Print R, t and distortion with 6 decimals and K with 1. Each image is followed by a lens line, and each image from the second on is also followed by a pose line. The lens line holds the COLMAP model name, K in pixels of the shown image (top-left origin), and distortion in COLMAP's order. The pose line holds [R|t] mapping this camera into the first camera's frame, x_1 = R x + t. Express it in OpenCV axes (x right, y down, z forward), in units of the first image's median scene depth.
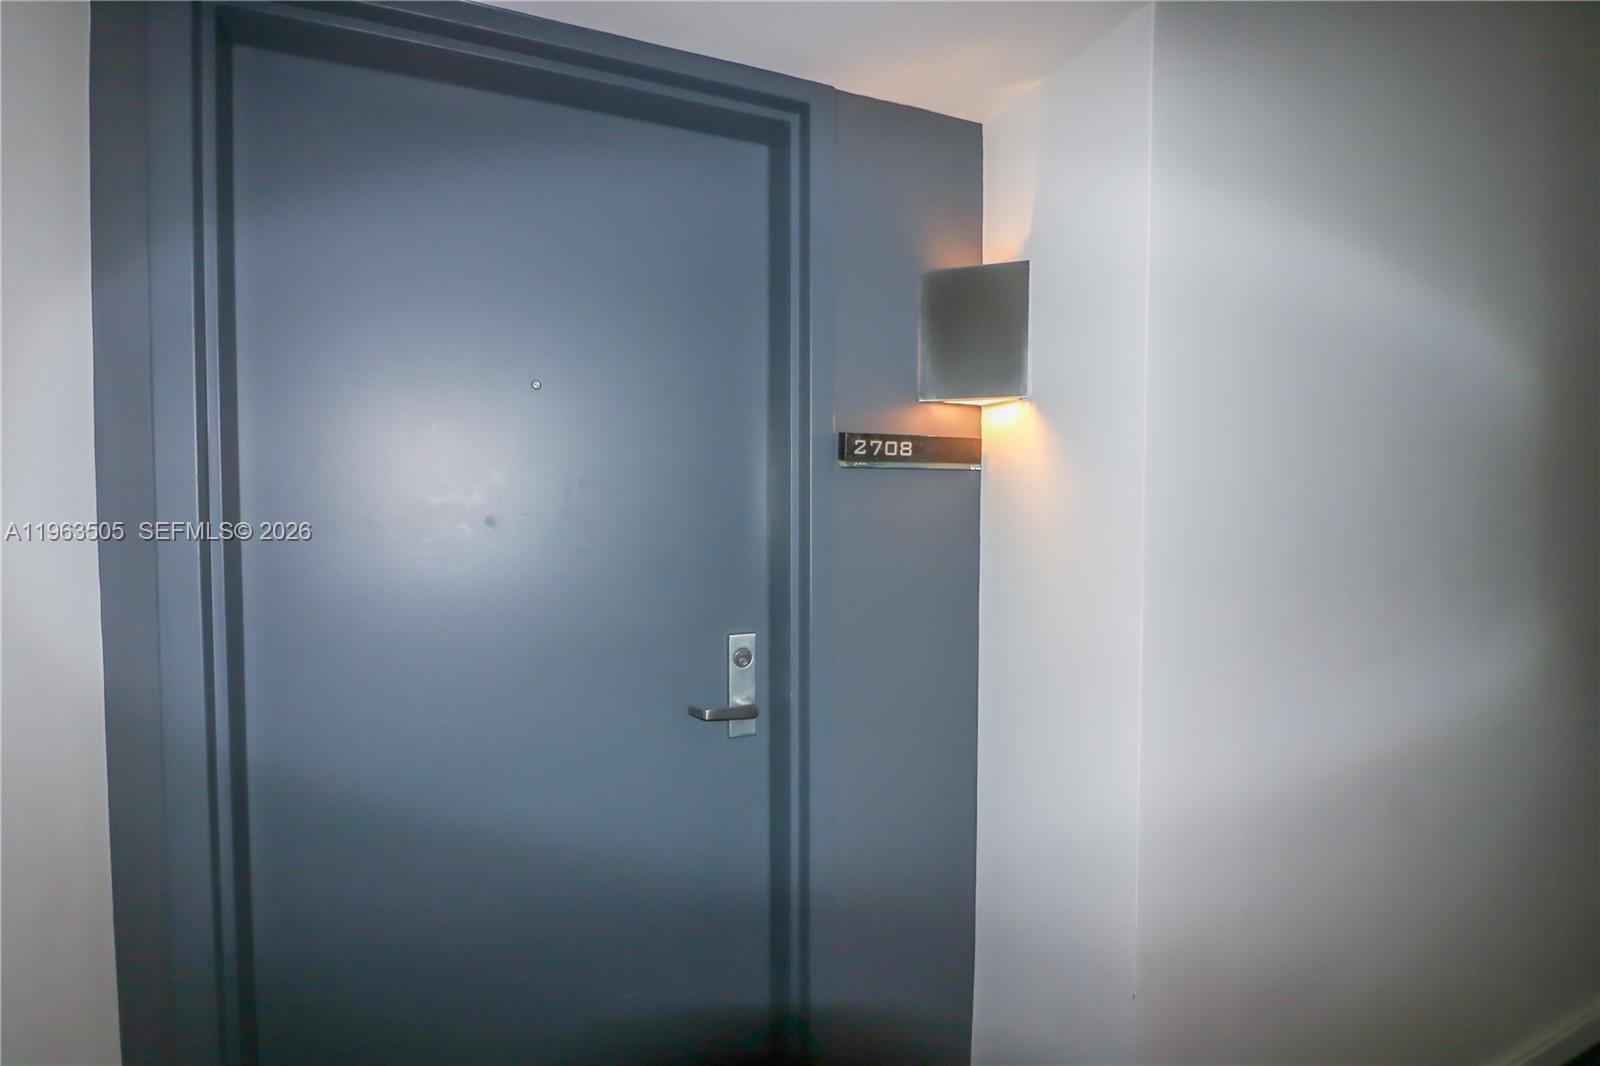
lens RADIAL K [[779.2, 0, 798.2], [0, 779.2, 521.2], [0, 0, 1]] dist [0.002546, -0.000477]
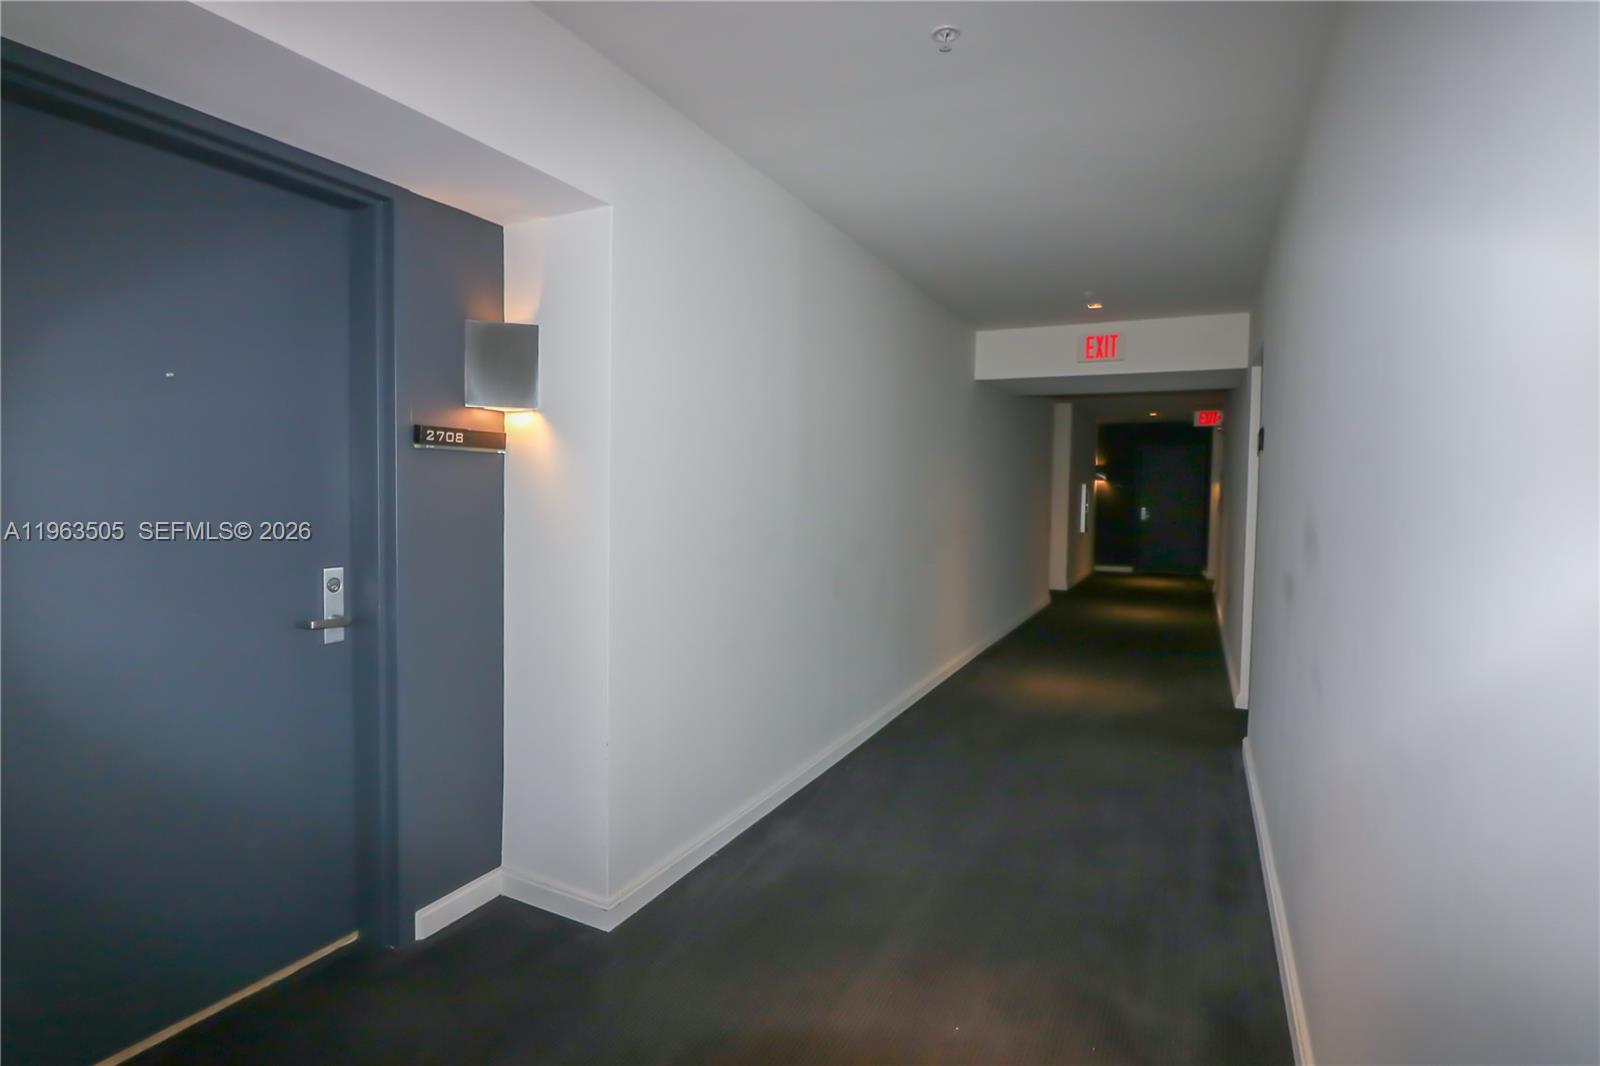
lens RADIAL K [[779.2, 0, 798.2], [0, 779.2, 521.2], [0, 0, 1]] dist [0.002546, -0.000477]
pose [[0.753910, -0.019062, 0.656701, -0.361152], [0.005568, 0.999728, 0.022627, 0.038169], [-0.656954, -0.013403, 0.753811, -0.570534]]
